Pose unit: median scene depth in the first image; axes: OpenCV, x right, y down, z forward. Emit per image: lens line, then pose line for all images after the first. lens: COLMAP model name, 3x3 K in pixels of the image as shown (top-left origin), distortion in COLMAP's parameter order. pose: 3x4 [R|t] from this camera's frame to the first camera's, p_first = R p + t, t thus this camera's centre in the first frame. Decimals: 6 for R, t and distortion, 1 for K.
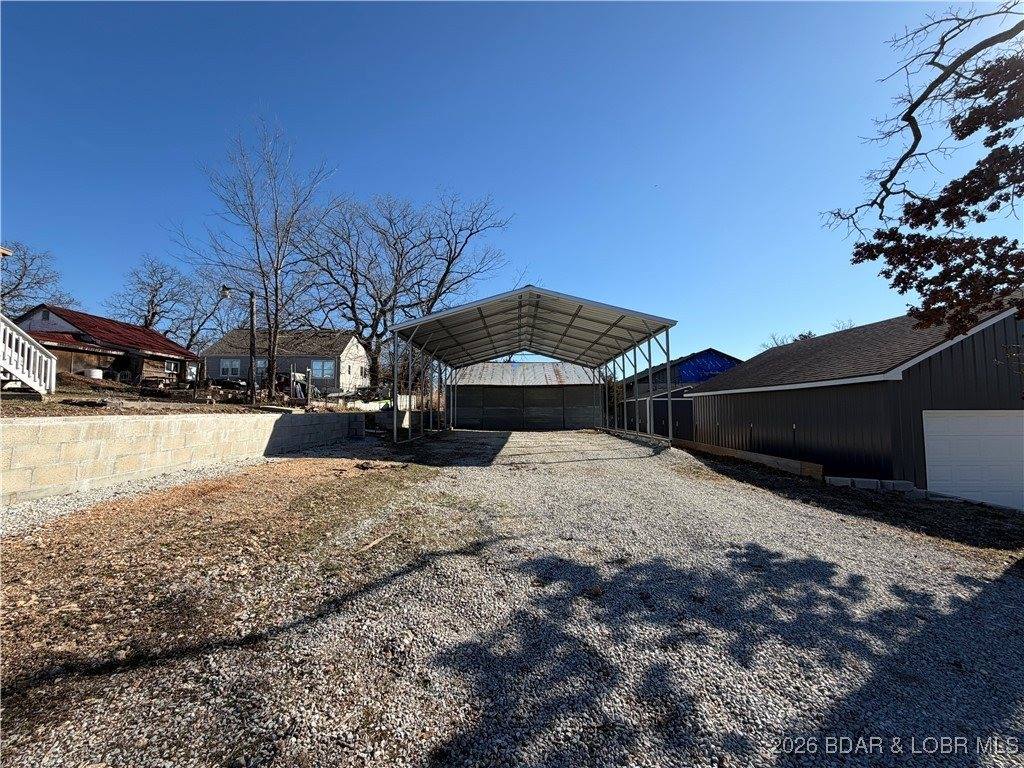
lens RADIAL K [[411.9, 0, 509.4], [0, 411.9, 368.5], [0, 0, 1]] dist [0.001236, 0.000051]
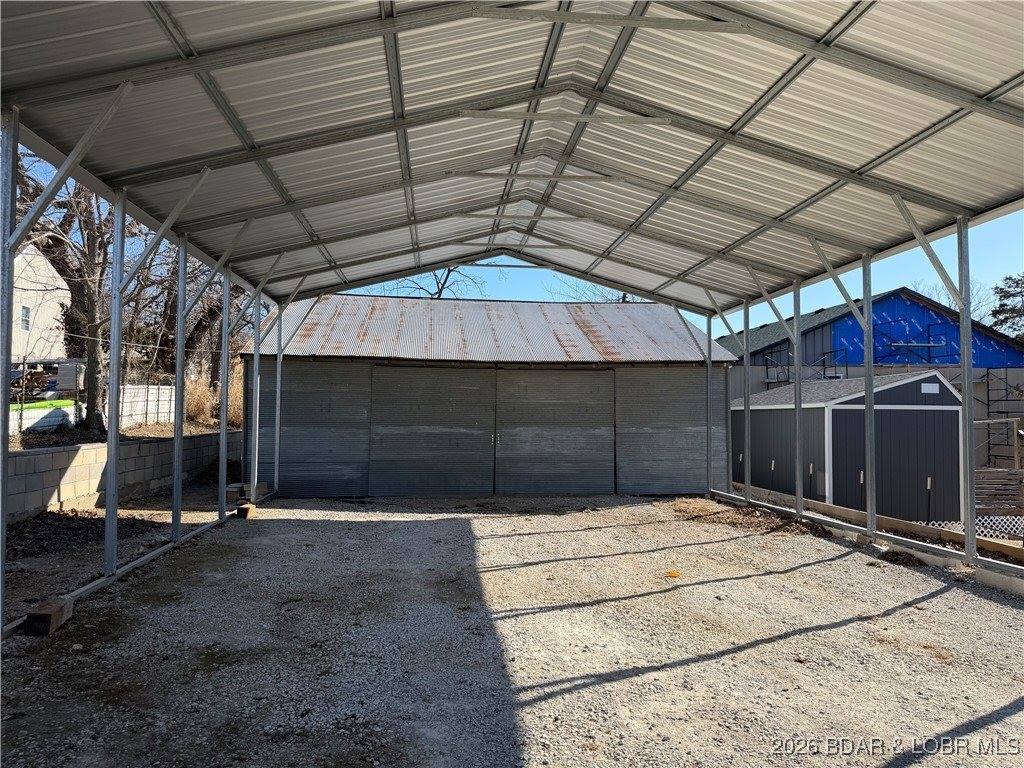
lens RADIAL K [[710.7, 0, 516.6], [0, 710.7, 387.5], [0, 0, 1]] dist [0.043839, -0.074015]
pose [[0.990748, 0.014853, 0.134897, -0.026202], [-0.023597, 0.997706, 0.063457, 0.025603], [-0.133645, -0.066053, 0.988826, 0.440715]]
